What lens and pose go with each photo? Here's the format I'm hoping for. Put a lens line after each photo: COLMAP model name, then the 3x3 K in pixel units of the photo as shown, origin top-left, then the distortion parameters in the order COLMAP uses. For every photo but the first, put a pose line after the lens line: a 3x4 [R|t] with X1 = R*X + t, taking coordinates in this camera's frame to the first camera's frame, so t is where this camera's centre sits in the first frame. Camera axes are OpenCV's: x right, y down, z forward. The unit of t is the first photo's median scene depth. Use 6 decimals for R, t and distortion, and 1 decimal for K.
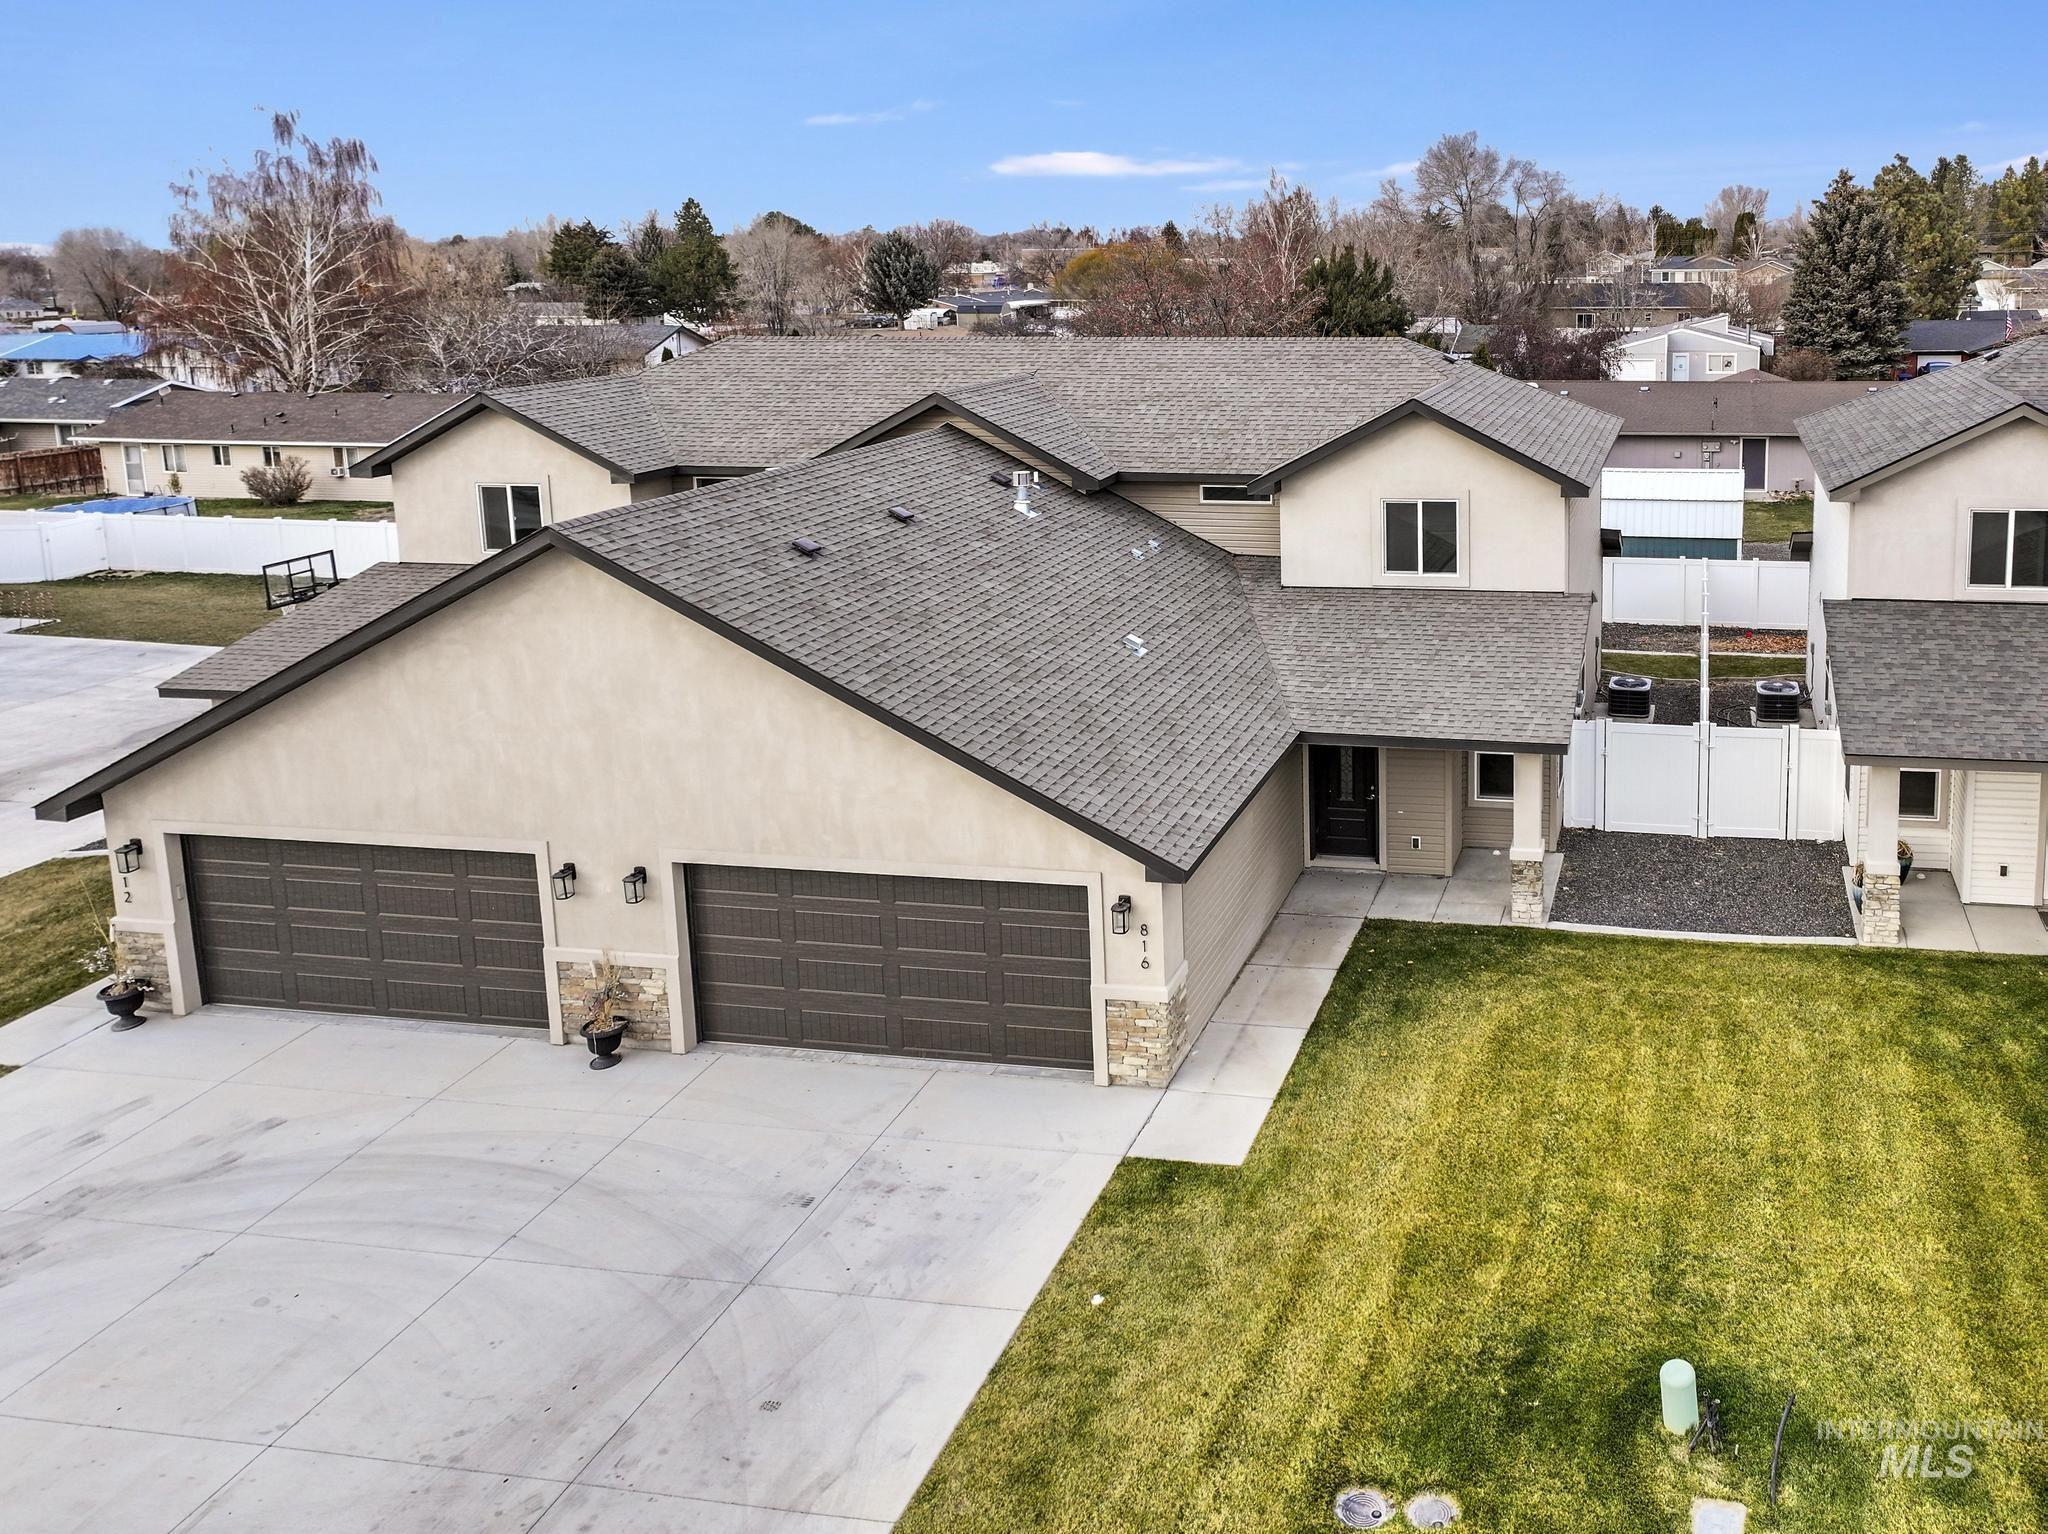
lens RADIAL K [[1525.9, 0, 1478.4], [0, 1525.9, 445.1], [0, 0, 1]] dist [0.001946, 0.000199]
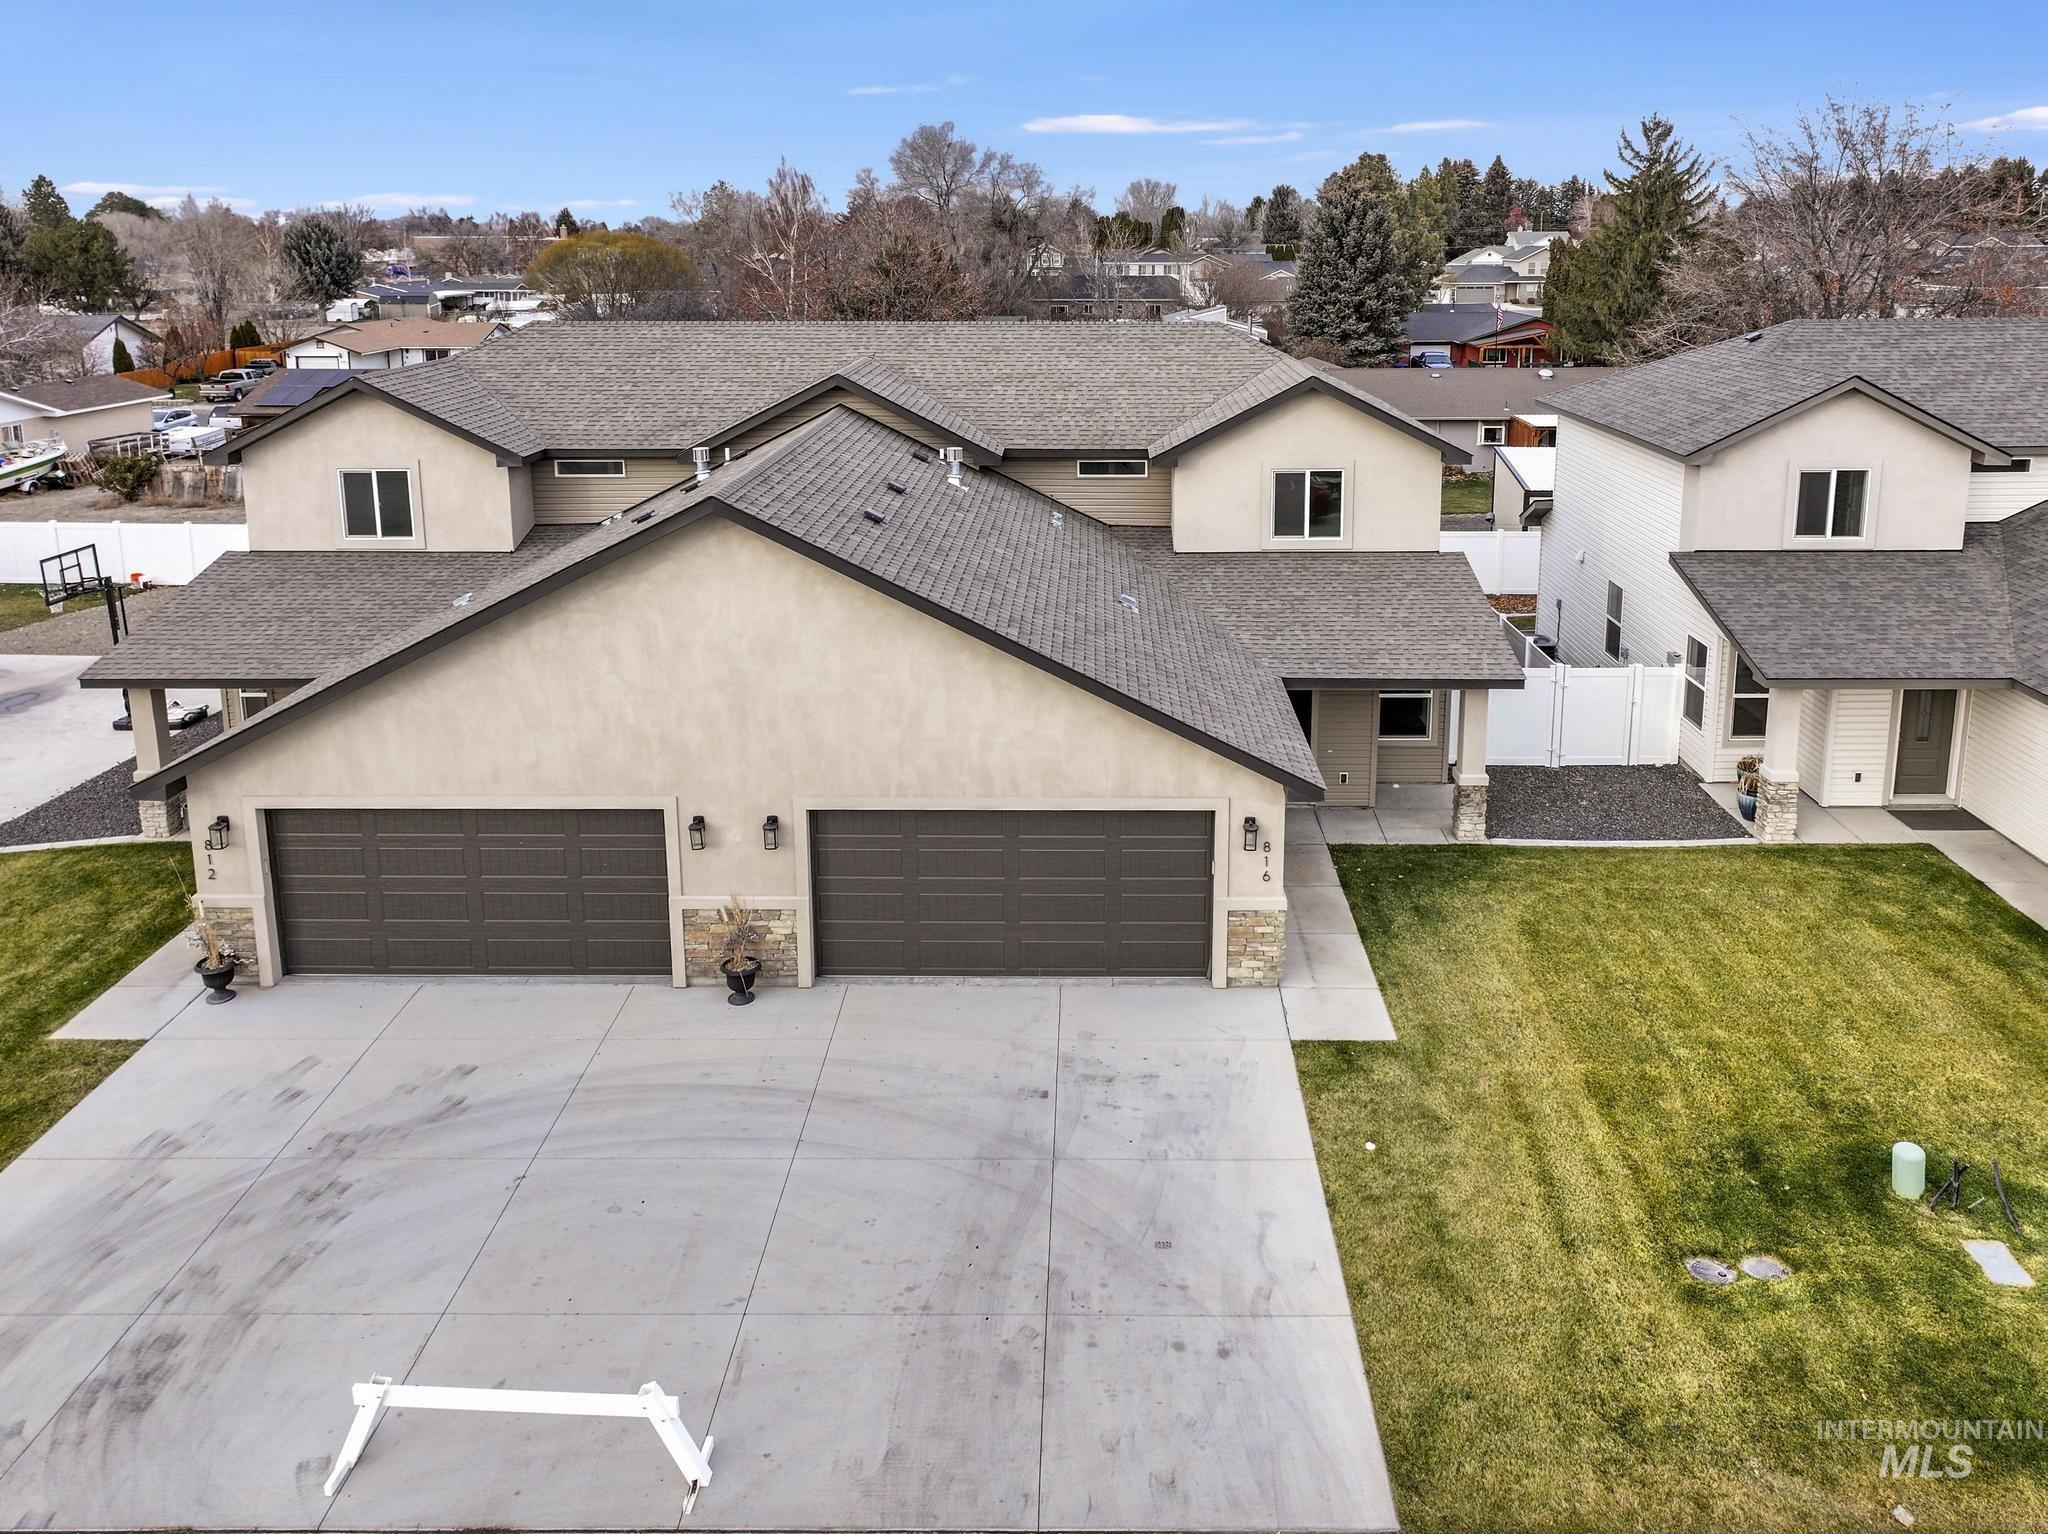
lens RADIAL K [[1524.3, 0, 1088.3], [0, 1524.3, 522.2], [0, 0, 1]] dist [0.001995, 0.004030]
pose [[0.989580, -0.018957, 0.142733, -0.473306], [0.011263, 0.998449, 0.054525, 0.016950], [-0.143545, -0.052349, 0.988258, -0.067038]]
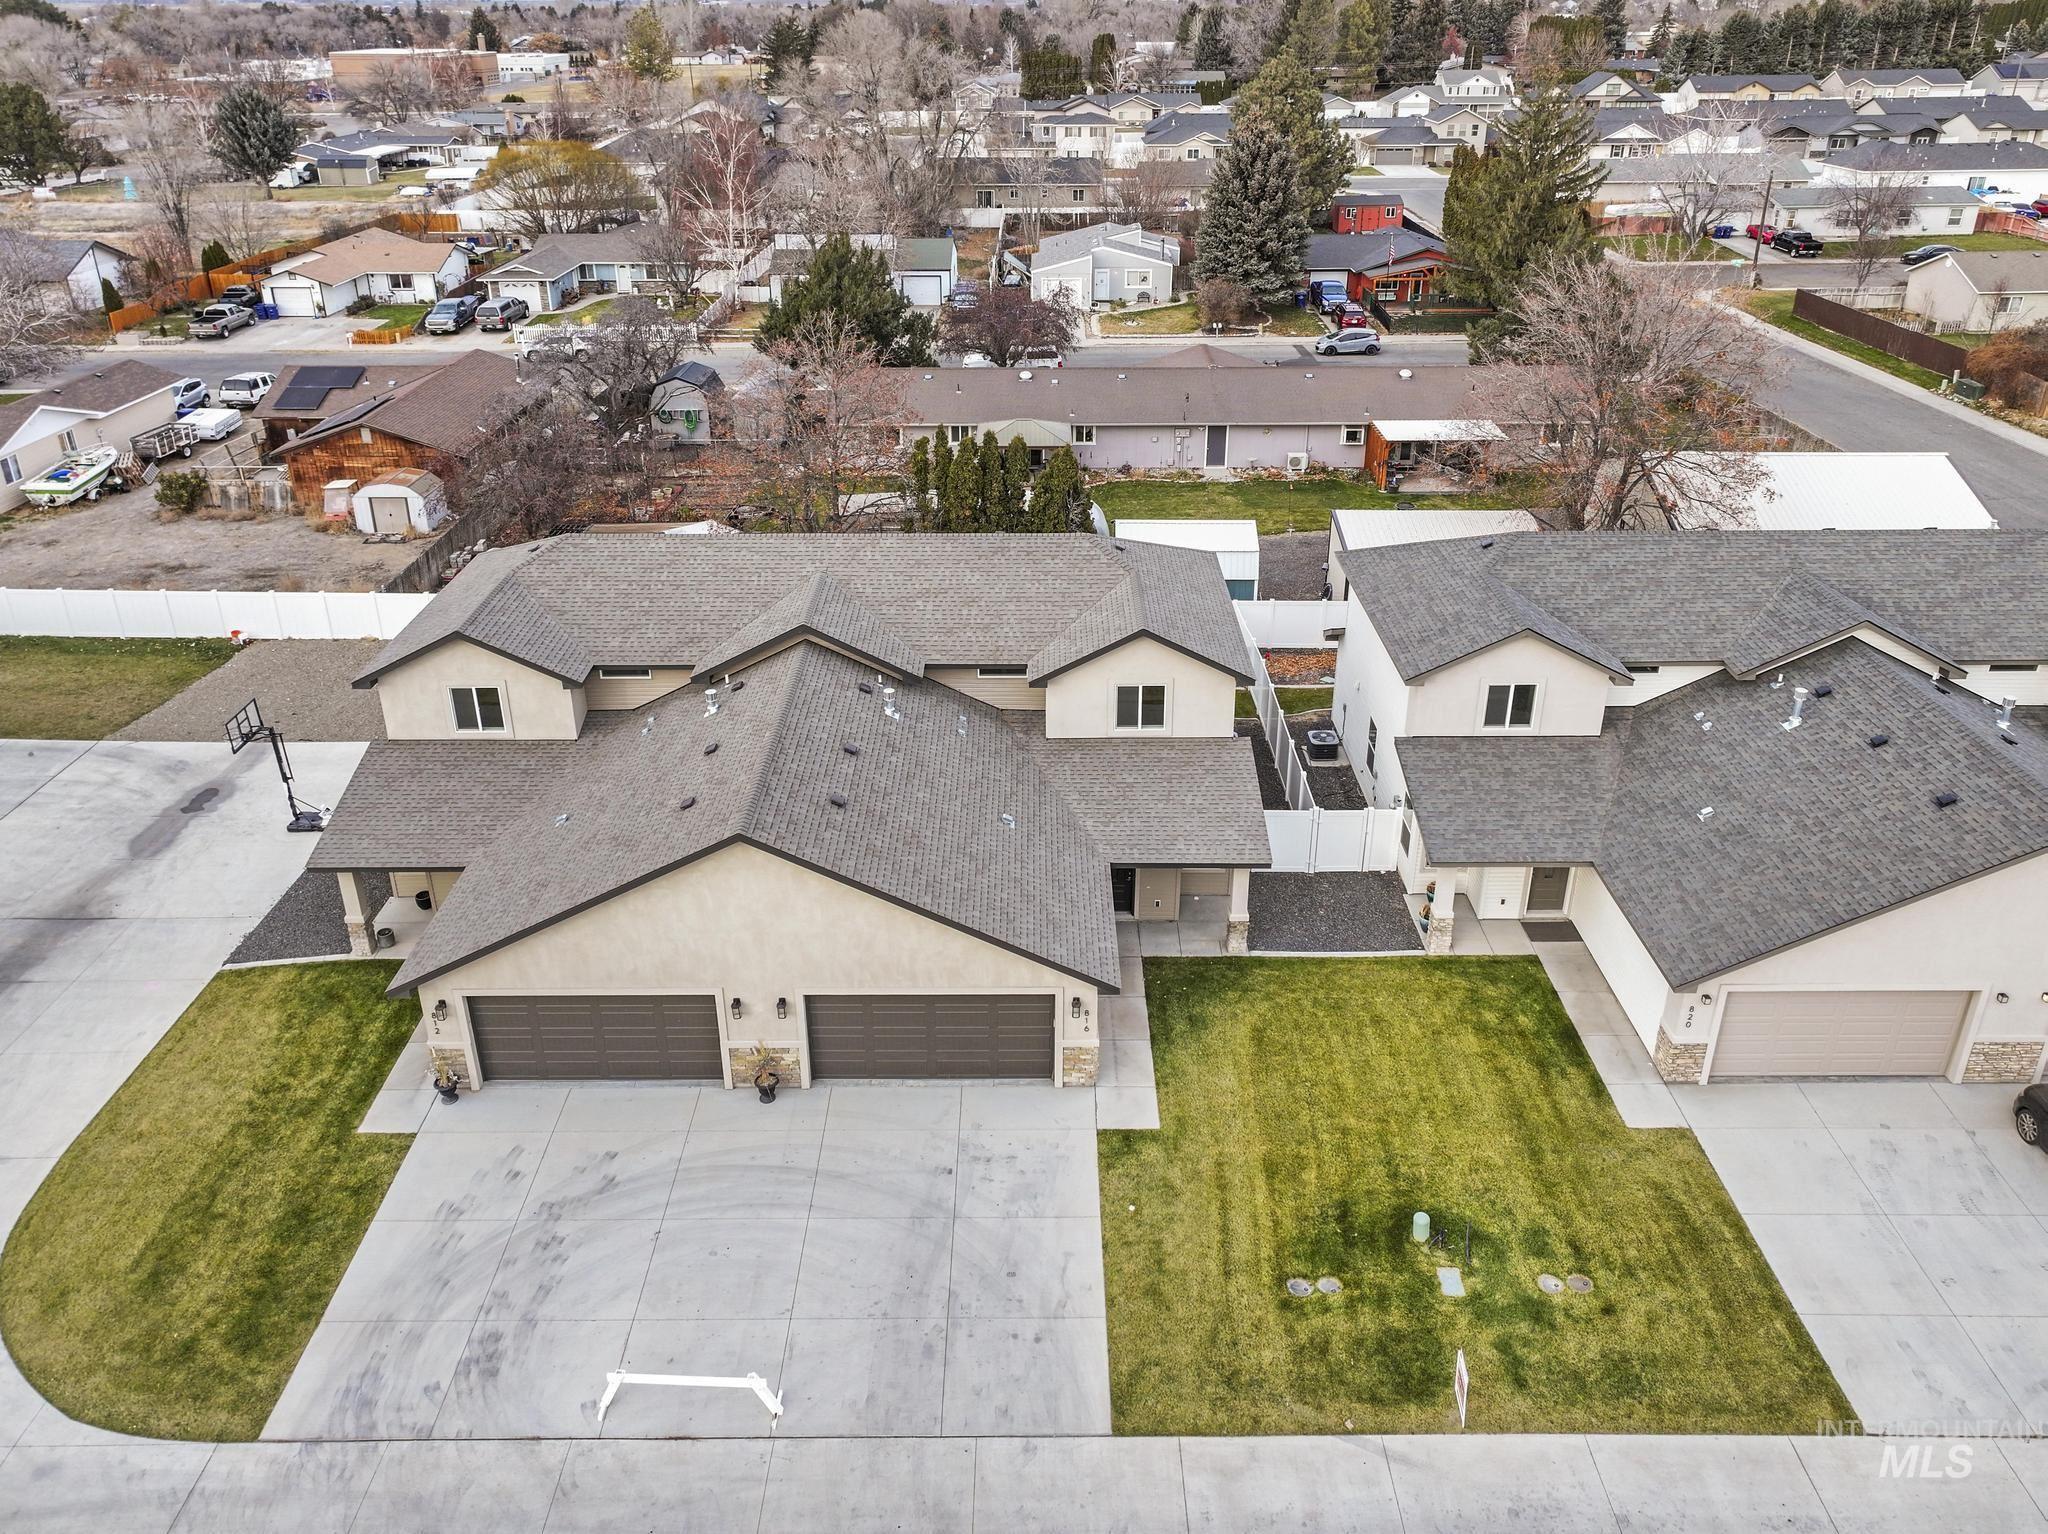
lens RADIAL K [[1478.5, 0, 1040.3], [0, 1478.5, 677.2], [0, 0, 1]] dist [0.000095, 0.013439]
pose [[0.988007, -0.057076, 0.143470, -0.473874], [0.012384, 0.955470, 0.294827, -0.550604], [-0.153909, -0.289515, 0.944719, -0.508917]]
